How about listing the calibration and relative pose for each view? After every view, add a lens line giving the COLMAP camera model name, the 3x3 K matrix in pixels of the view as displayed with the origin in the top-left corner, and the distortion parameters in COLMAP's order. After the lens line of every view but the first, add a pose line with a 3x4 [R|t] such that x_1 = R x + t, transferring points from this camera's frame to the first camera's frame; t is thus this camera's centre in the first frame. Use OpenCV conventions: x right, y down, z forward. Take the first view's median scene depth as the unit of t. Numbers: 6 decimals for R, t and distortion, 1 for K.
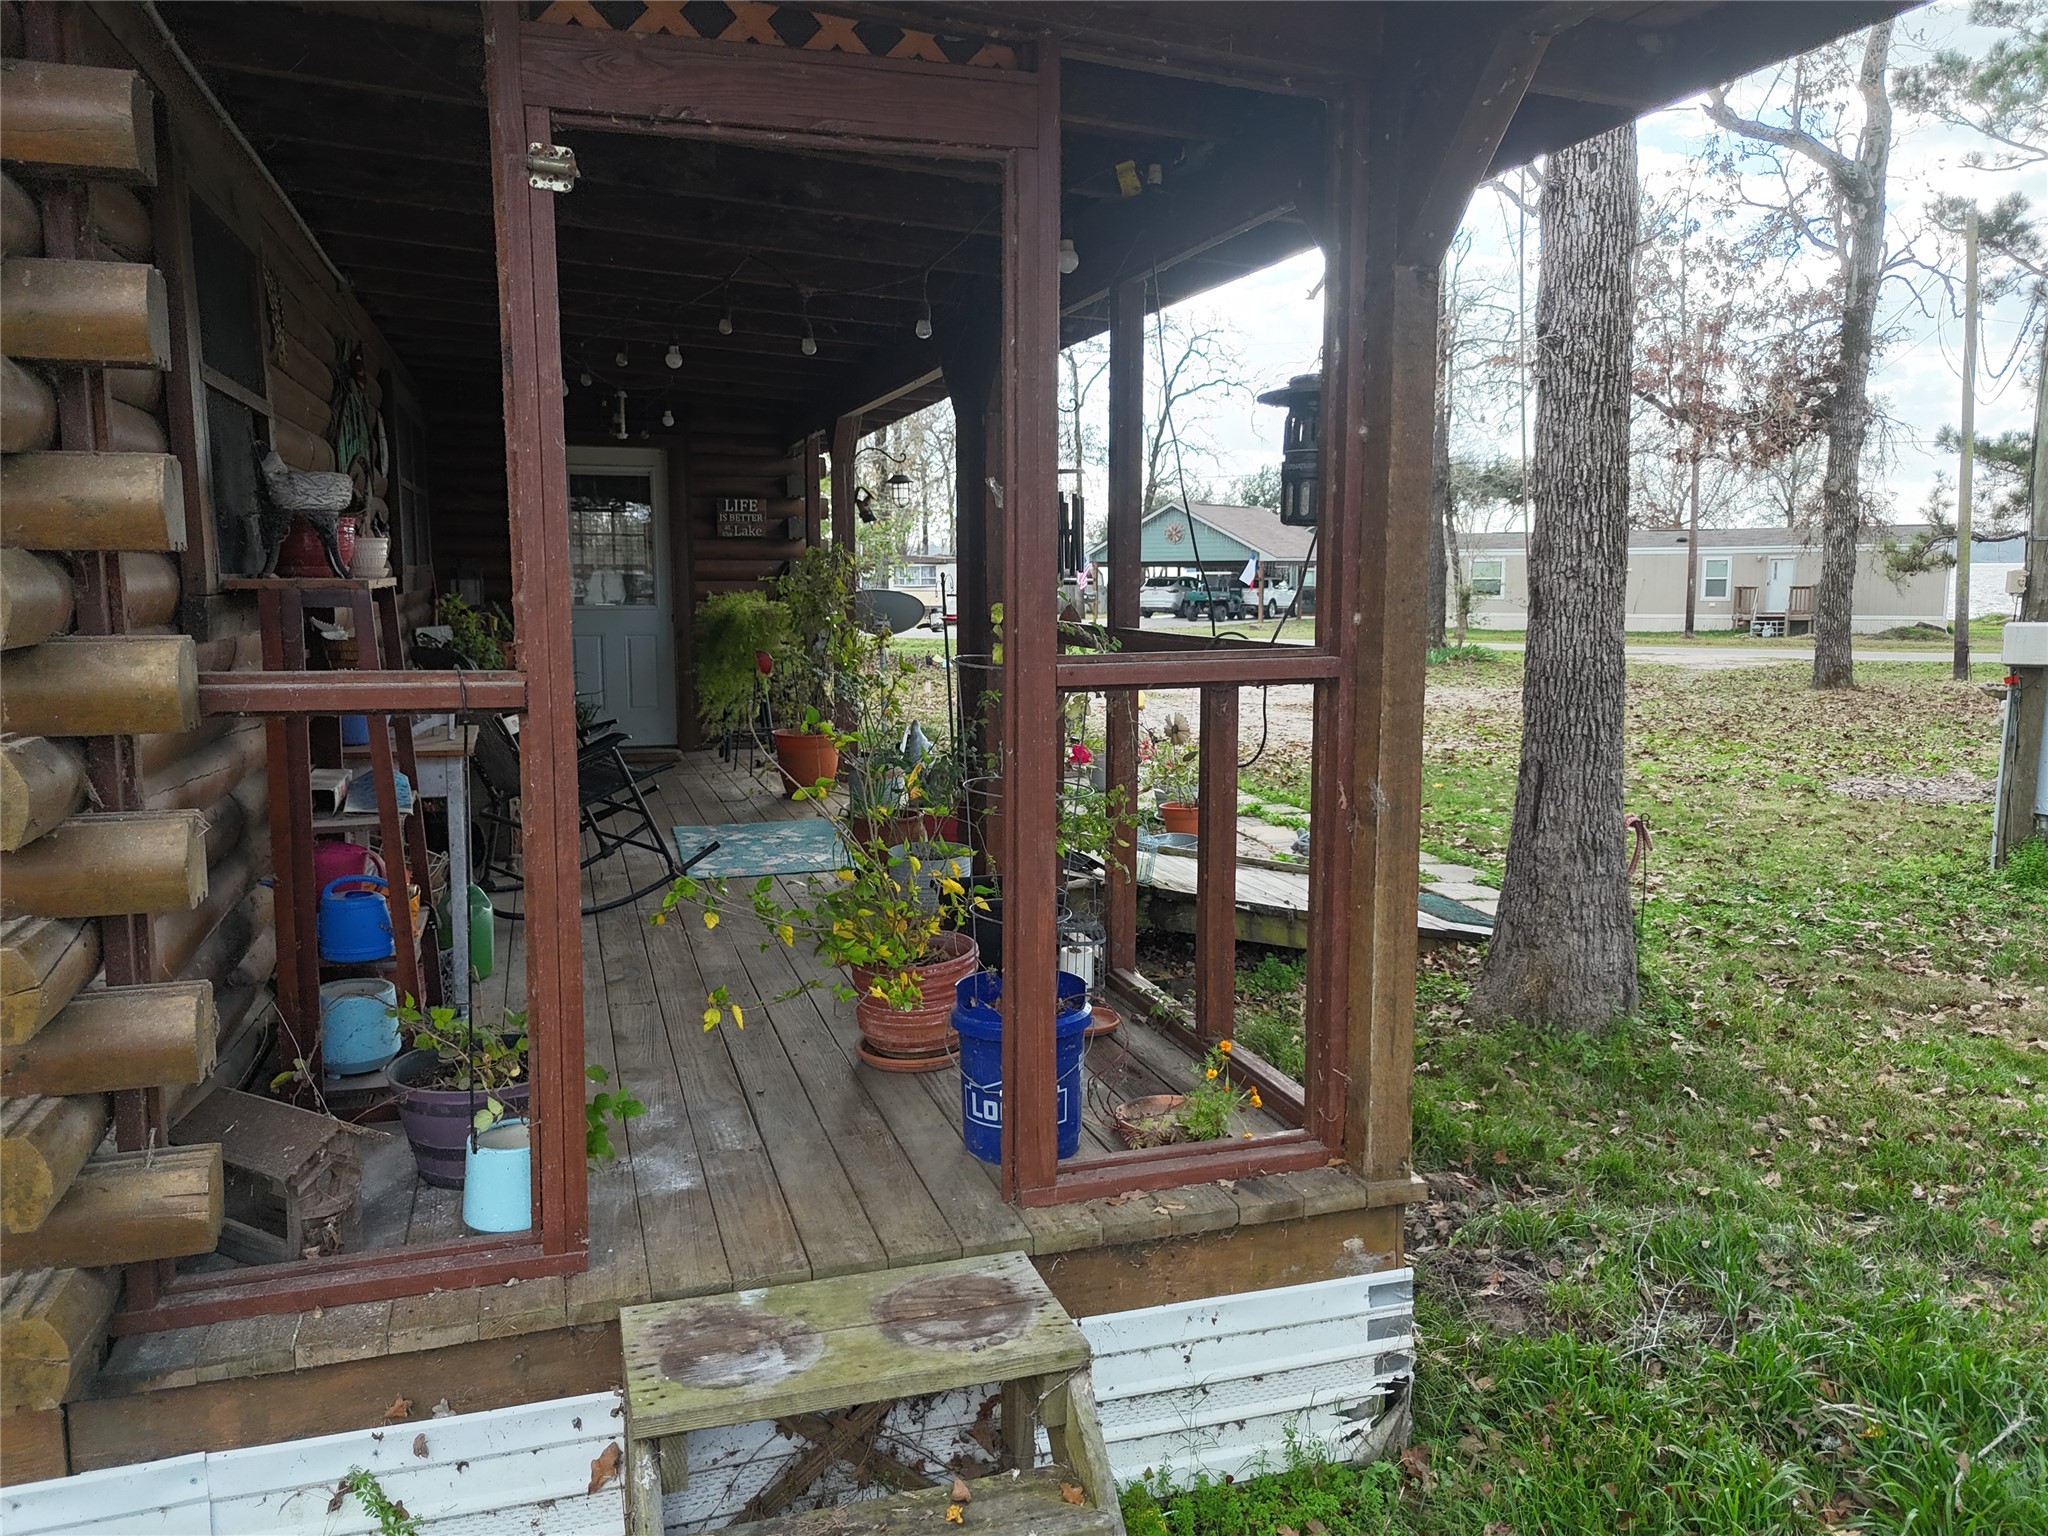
lens RADIAL K [[1461.8, 0, 1022.6], [0, 1461.8, 764.6], [0, 0, 1]] dist [0.012829, 0.000936]
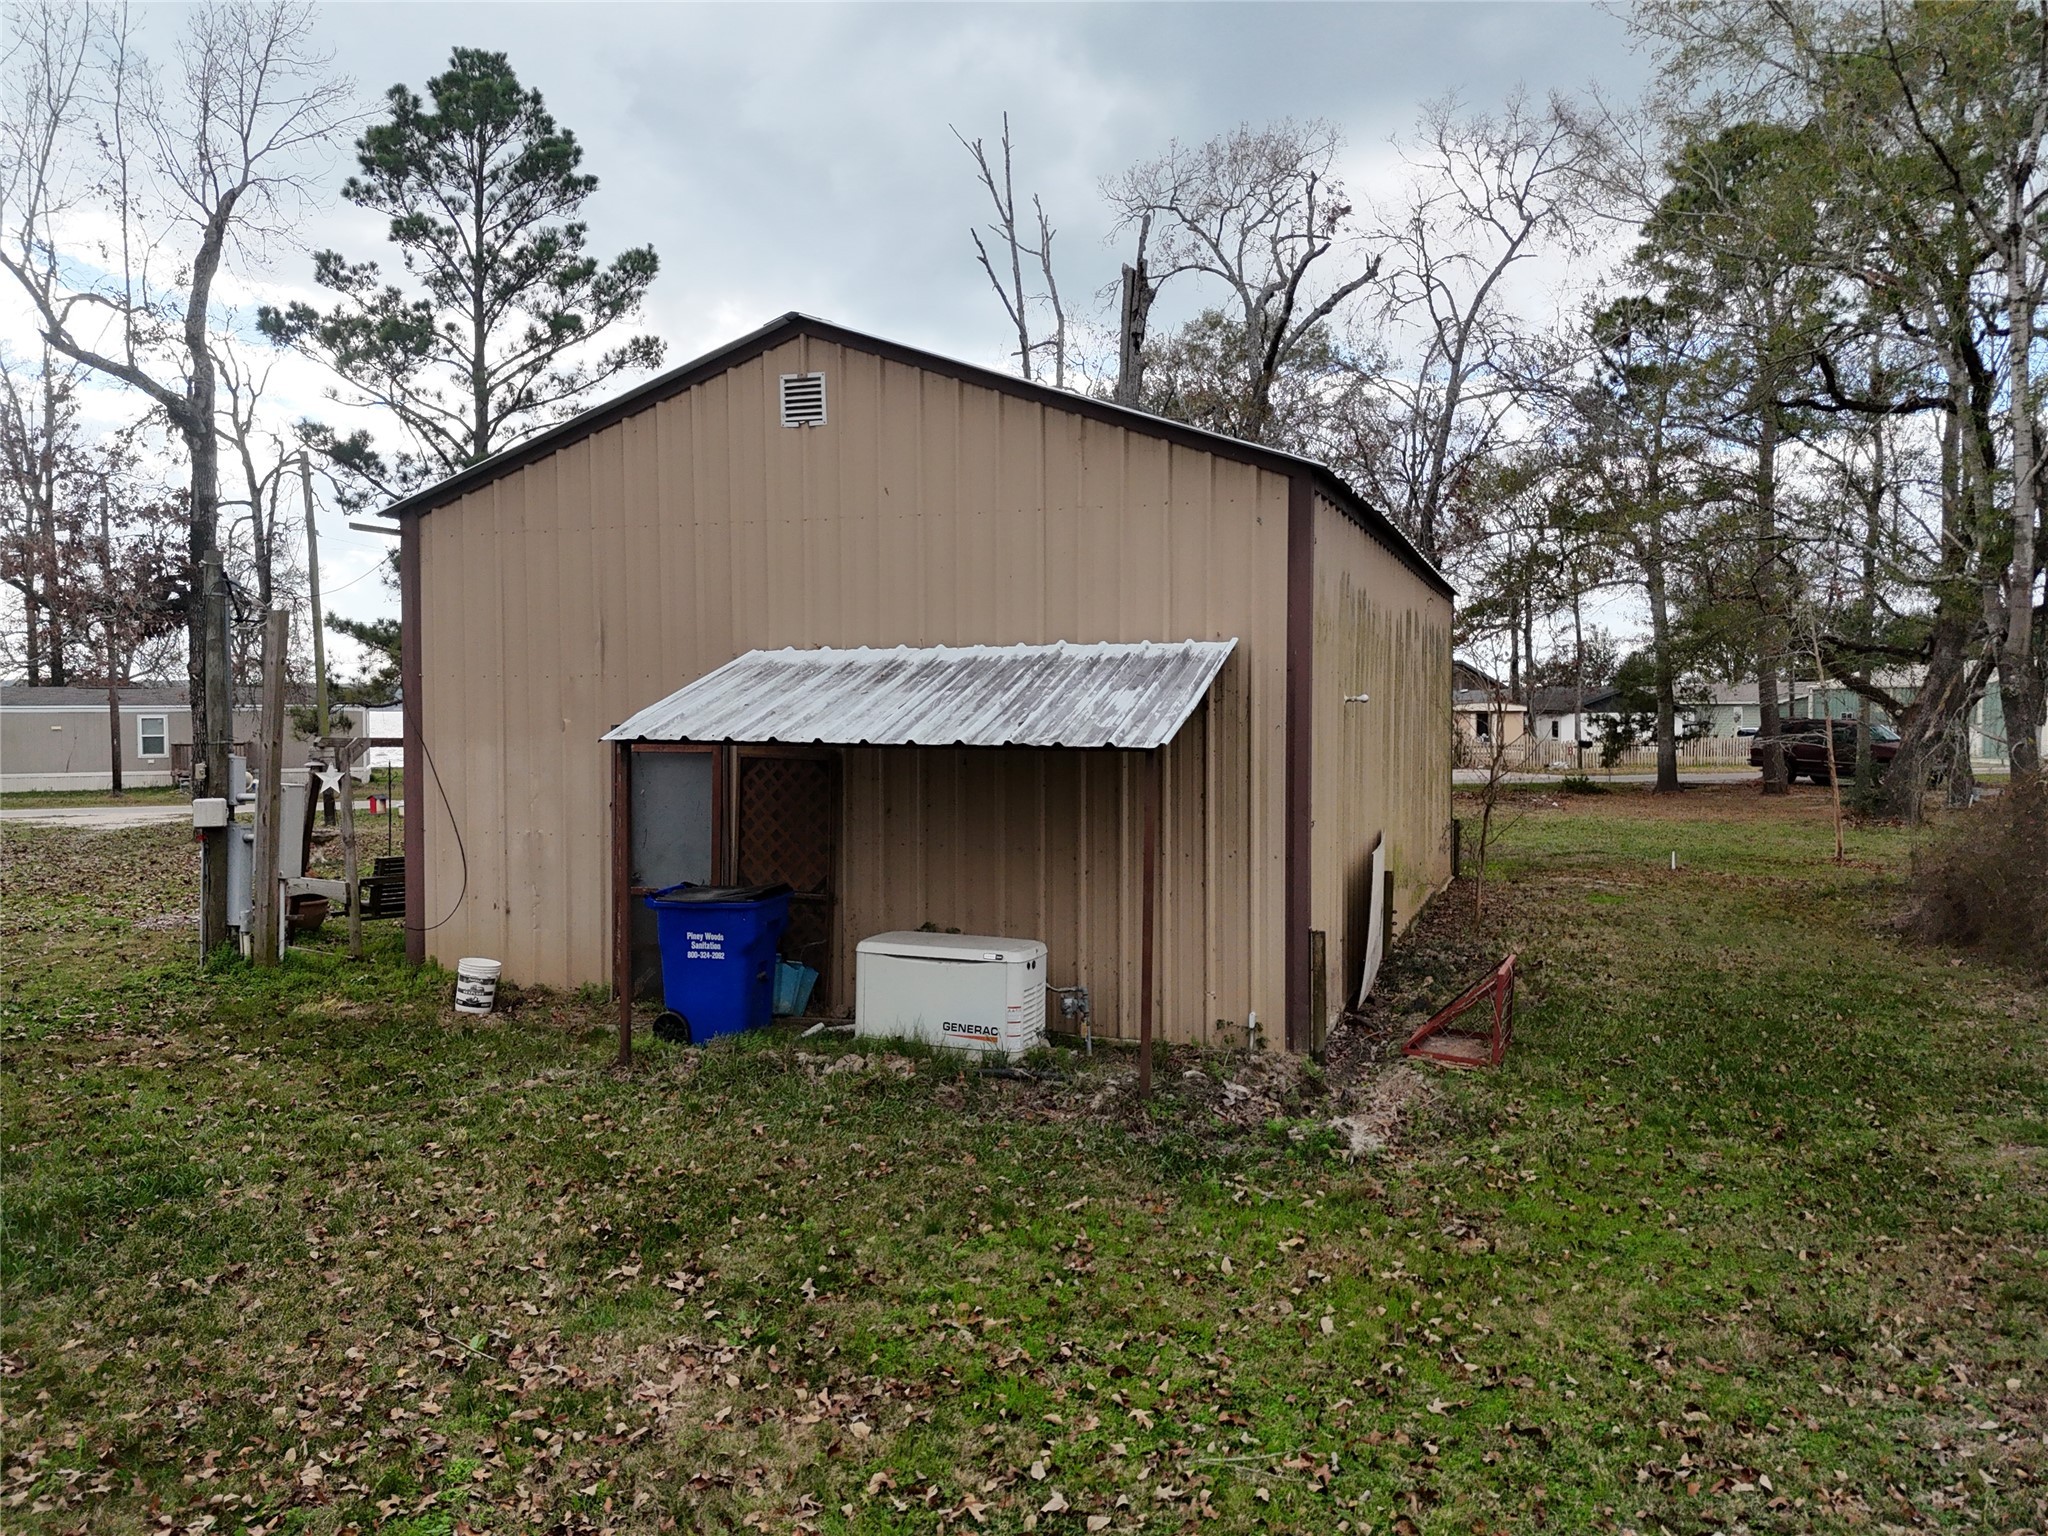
lens RADIAL K [[1461.8, 0, 1023.5], [0, 1461.8, 771.5], [0, 0, 1]] dist [0.012829, 0.000936]
pose [[0.578332, -0.027605, 0.815334, -0.013681], [0.105505, 0.993565, -0.041198, 0.005692], [-0.808950, 0.109848, 0.577523, -0.119737]]
